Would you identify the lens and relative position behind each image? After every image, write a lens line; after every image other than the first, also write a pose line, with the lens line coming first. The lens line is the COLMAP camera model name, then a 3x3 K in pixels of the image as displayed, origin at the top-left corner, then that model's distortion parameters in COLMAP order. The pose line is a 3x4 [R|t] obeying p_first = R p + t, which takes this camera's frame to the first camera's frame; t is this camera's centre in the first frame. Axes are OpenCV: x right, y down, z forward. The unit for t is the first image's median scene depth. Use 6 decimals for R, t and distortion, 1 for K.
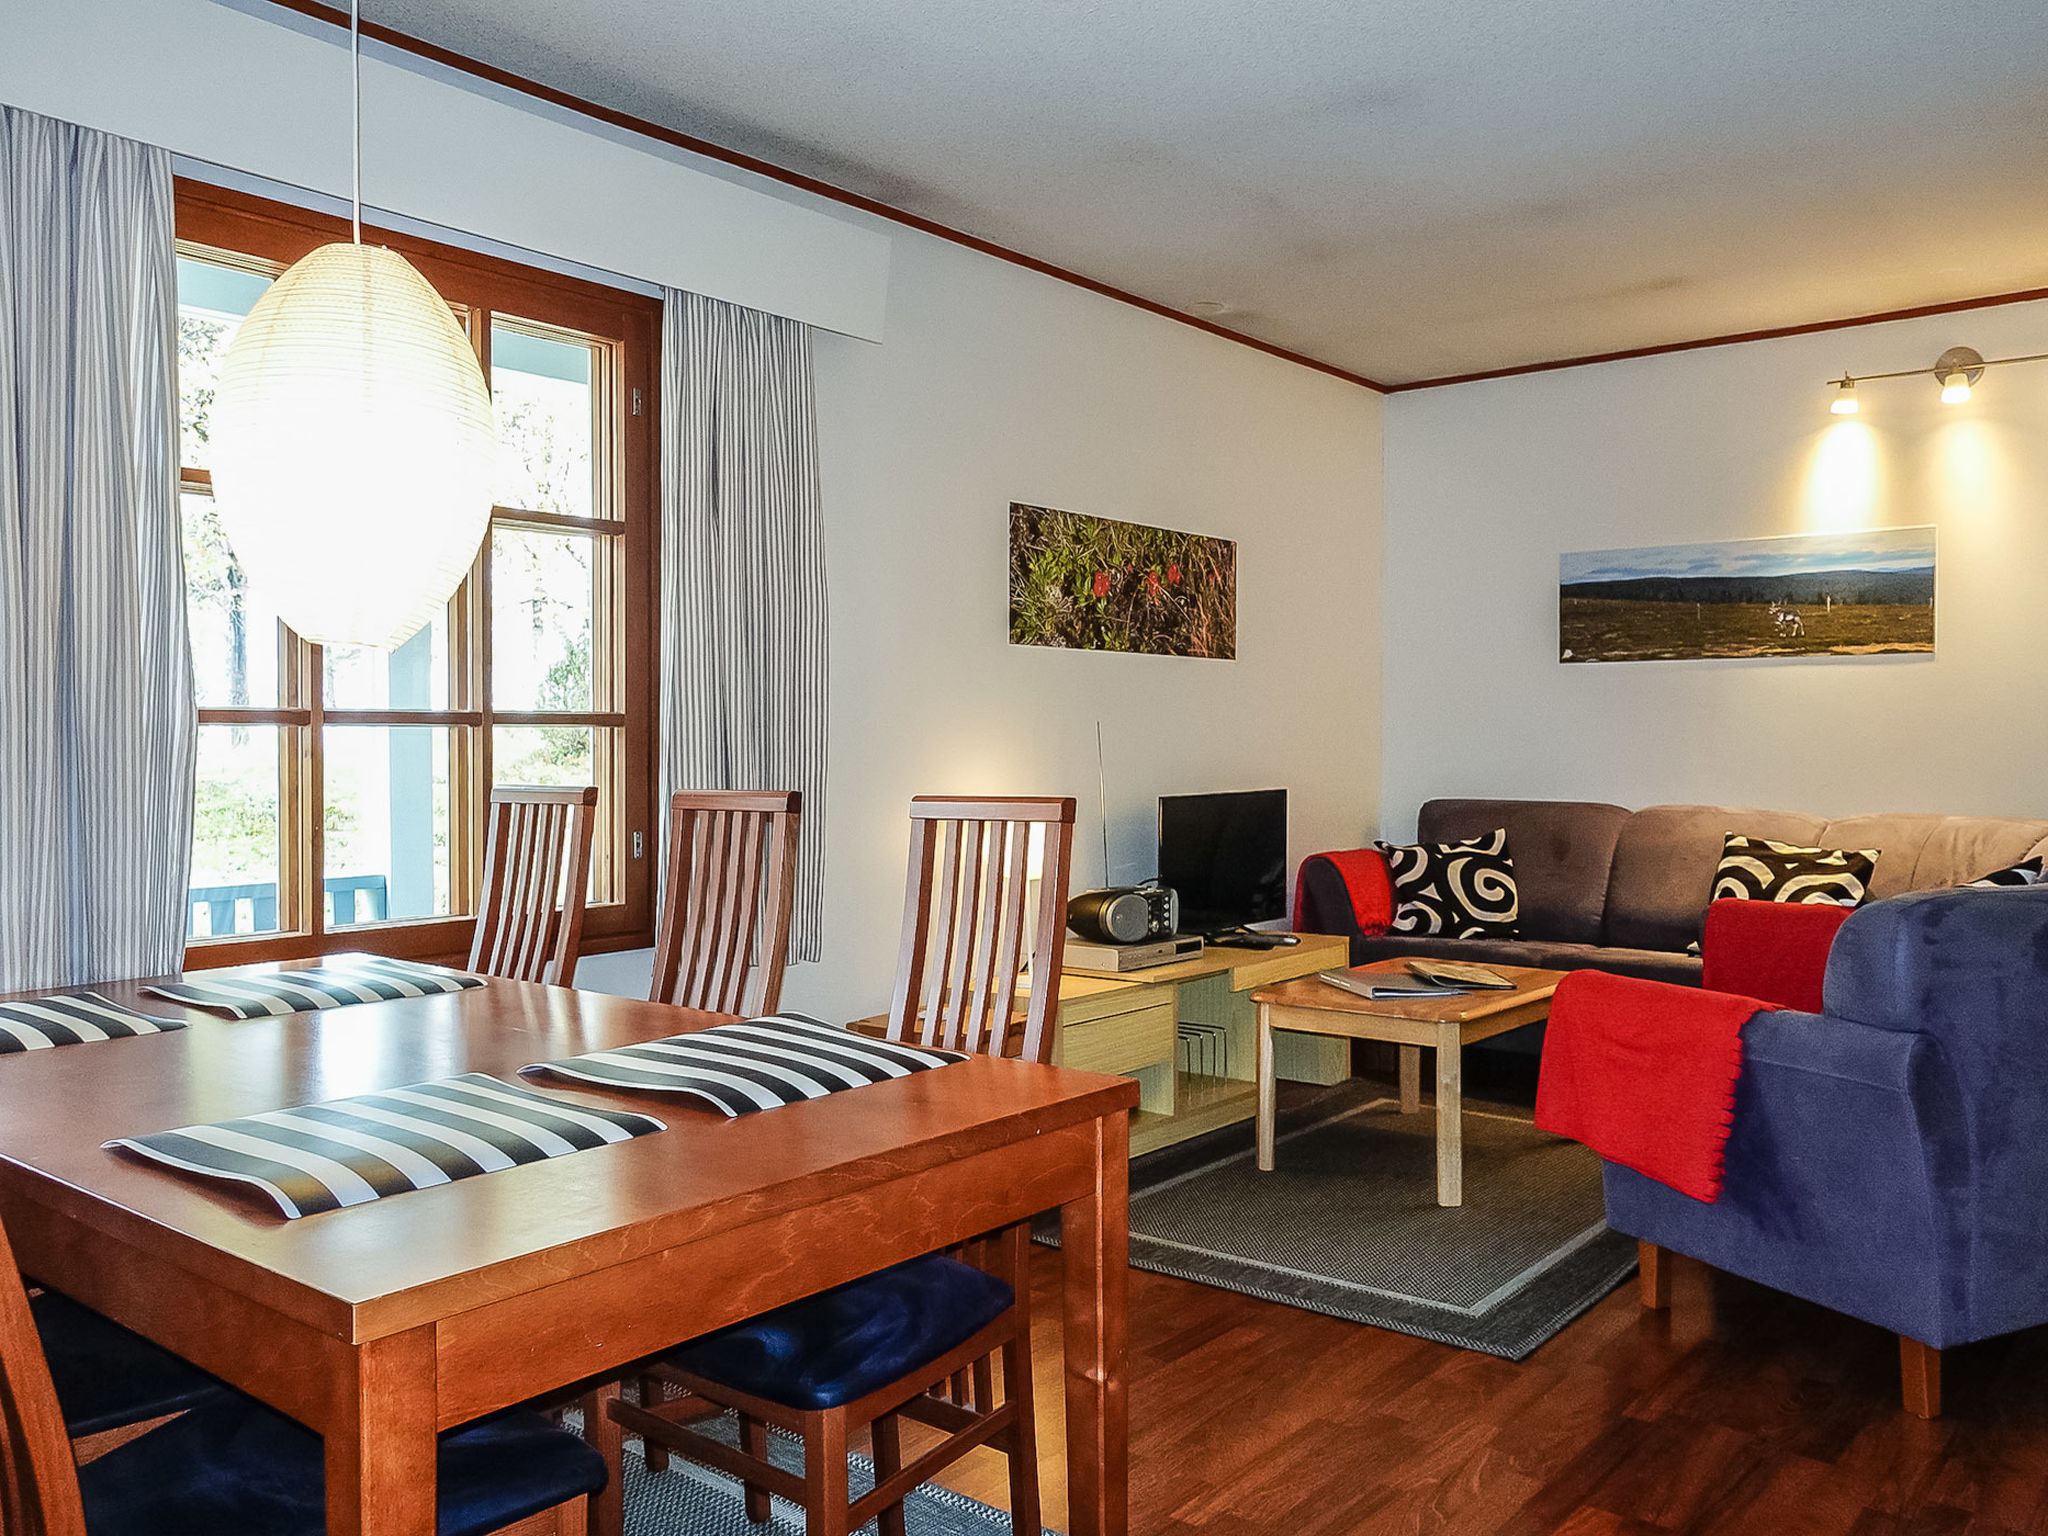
lens RADIAL K [[1618.6, 0, 1024.0], [0, 1618.6, 768.0], [0, 0, 1]] dist [0.004071, 0.000187]
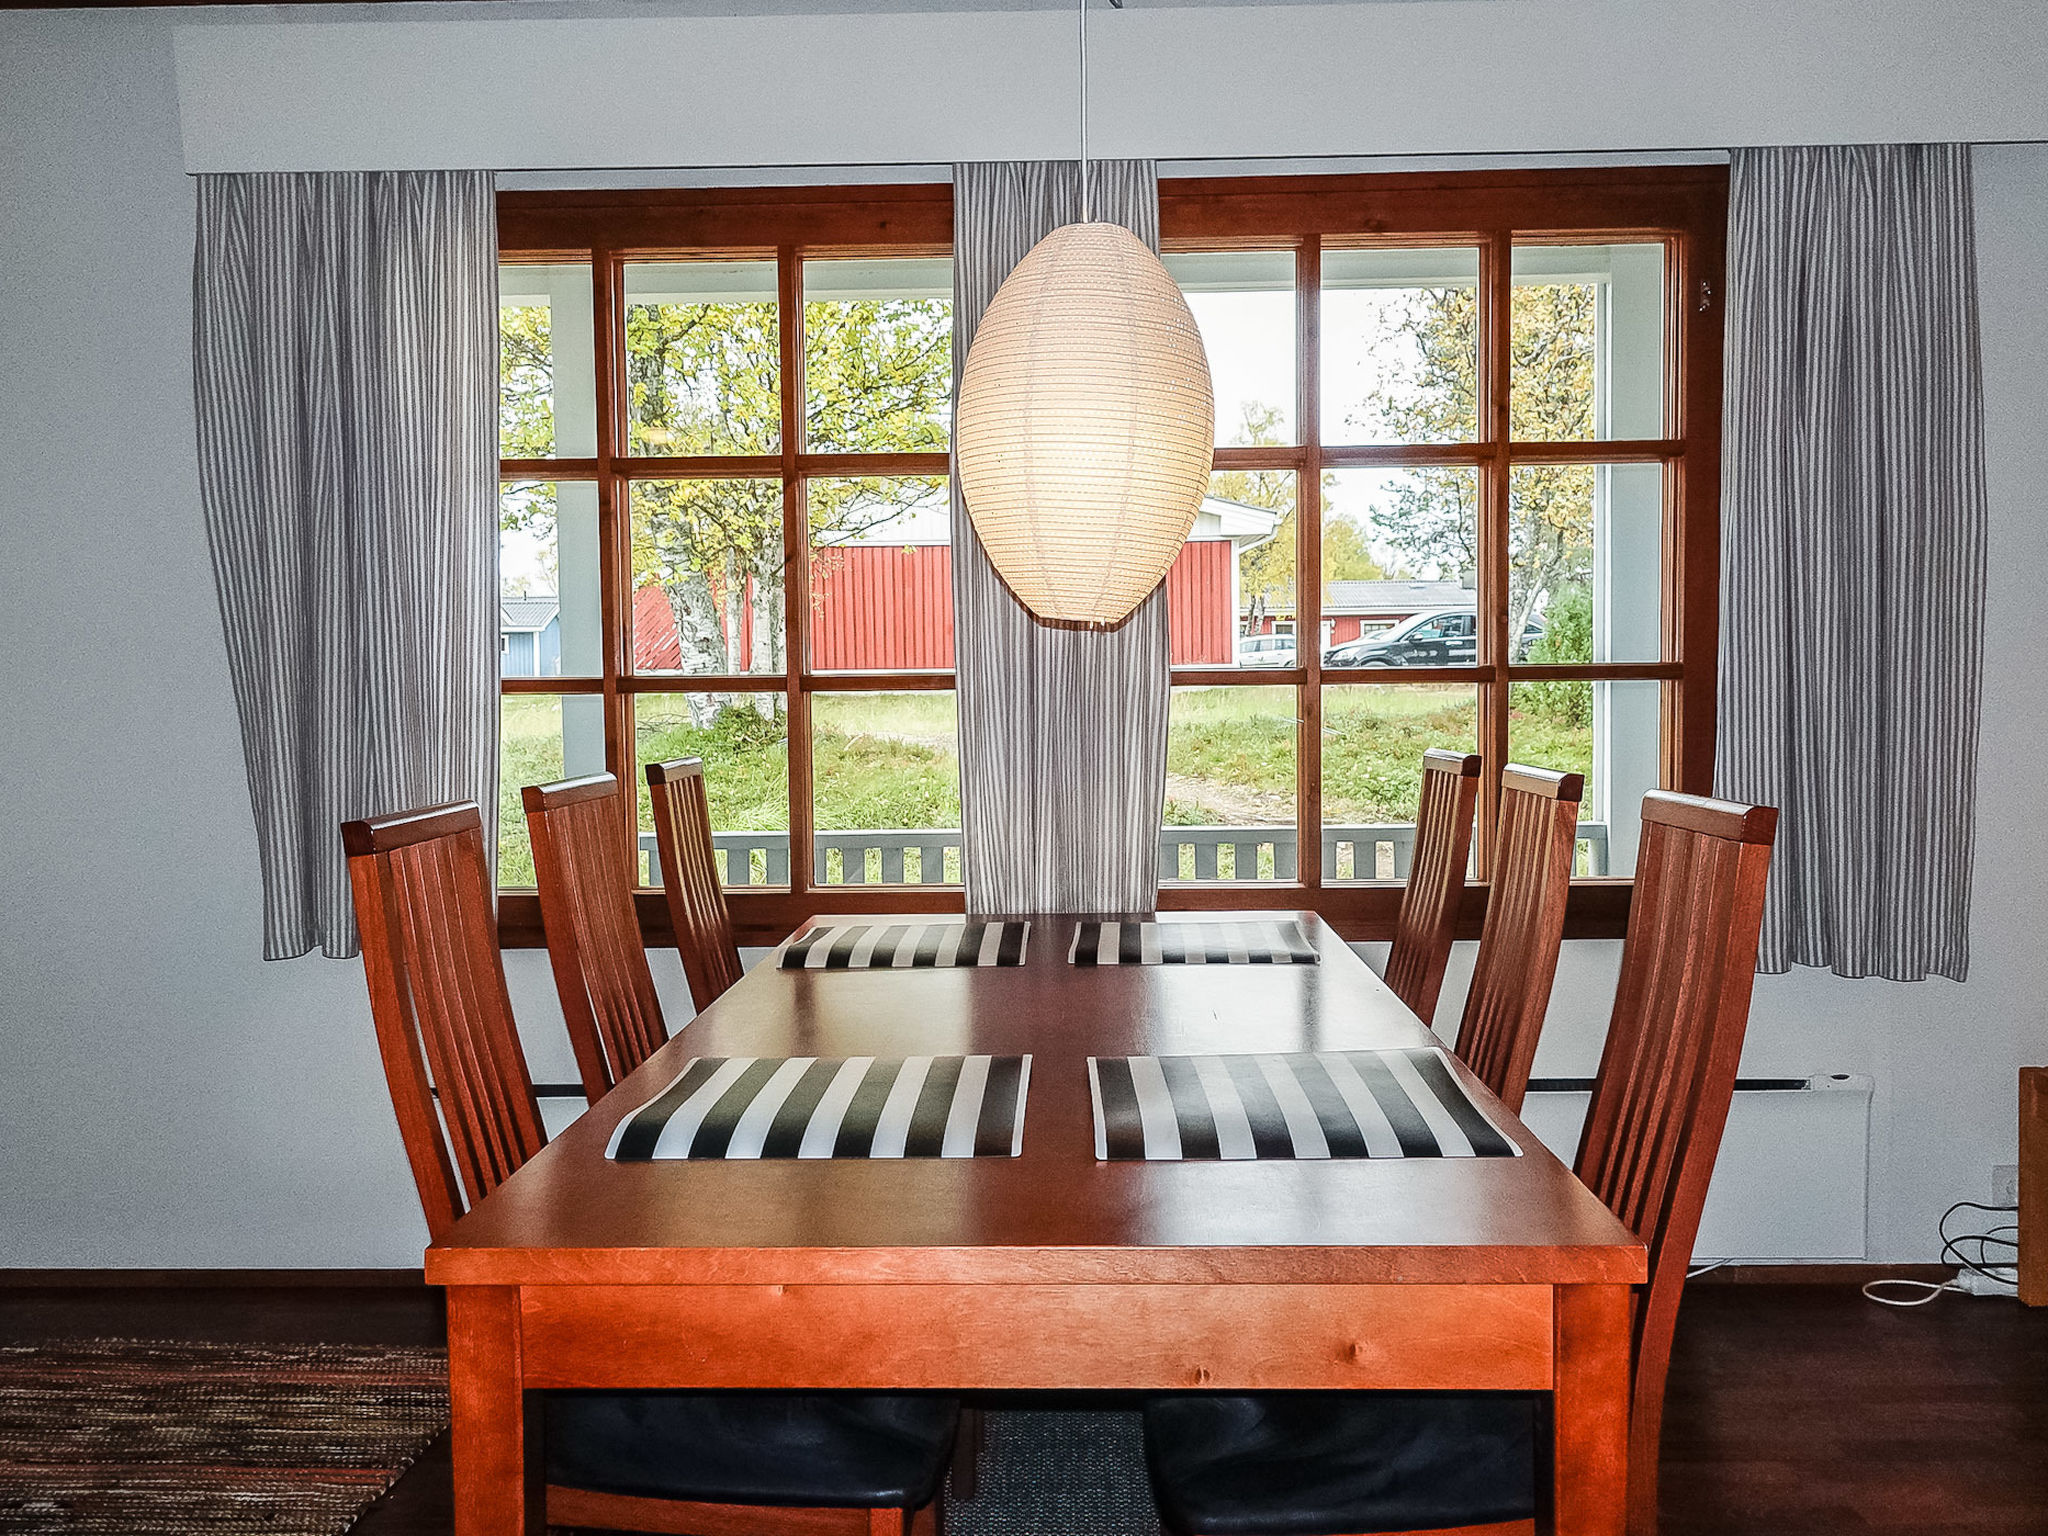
lens RADIAL K [[1518.4, 0, 1026.3], [0, 1518.4, 820.3], [0, 0, 1]] dist [0.001466, 0.000428]
pose [[0.619508, 0.057685, -0.782868, 0.138836], [-0.005763, 0.997604, 0.068947, -0.003781], [0.784969, -0.038201, 0.618356, 0.165269]]
